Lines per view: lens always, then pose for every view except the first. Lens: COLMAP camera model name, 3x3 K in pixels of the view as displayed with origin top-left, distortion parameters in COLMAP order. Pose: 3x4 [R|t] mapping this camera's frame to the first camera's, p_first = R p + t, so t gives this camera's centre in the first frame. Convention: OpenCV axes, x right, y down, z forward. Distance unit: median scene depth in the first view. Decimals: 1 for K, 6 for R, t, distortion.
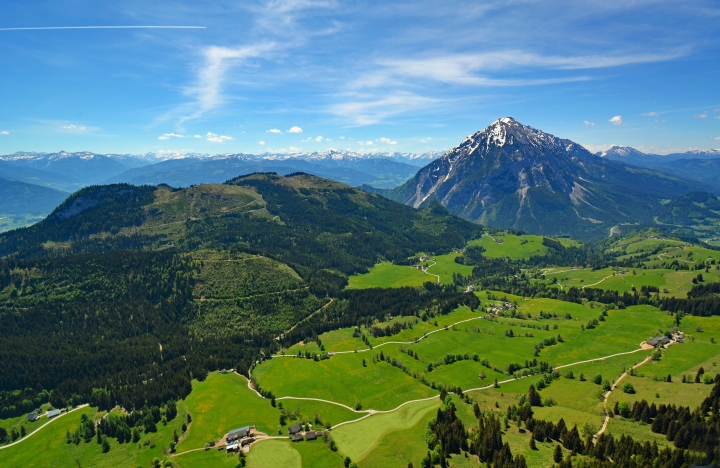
lens RADIAL K [[348.6, 0, 359.8], [0, 348.6, 205.3], [0, 0, 1]] dist [0.000732, -0.013387]
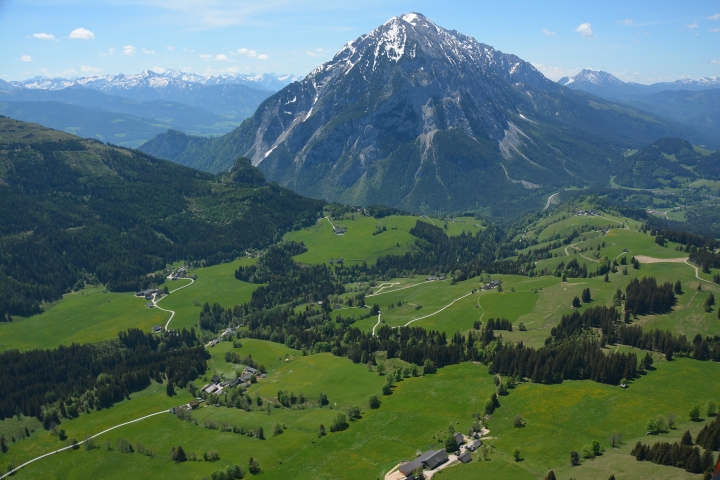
lens RADIAL K [[577.4, 0, 360.0], [0, 577.4, 240.0], [0, 0, 1]] dist [-0.181829, 0.165067]
pose [[0.972456, -0.054430, 0.226640, 0.126545], [0.023776, 0.990444, 0.135851, -0.002560], [-0.231869, -0.126720, 0.964458, 0.065042]]
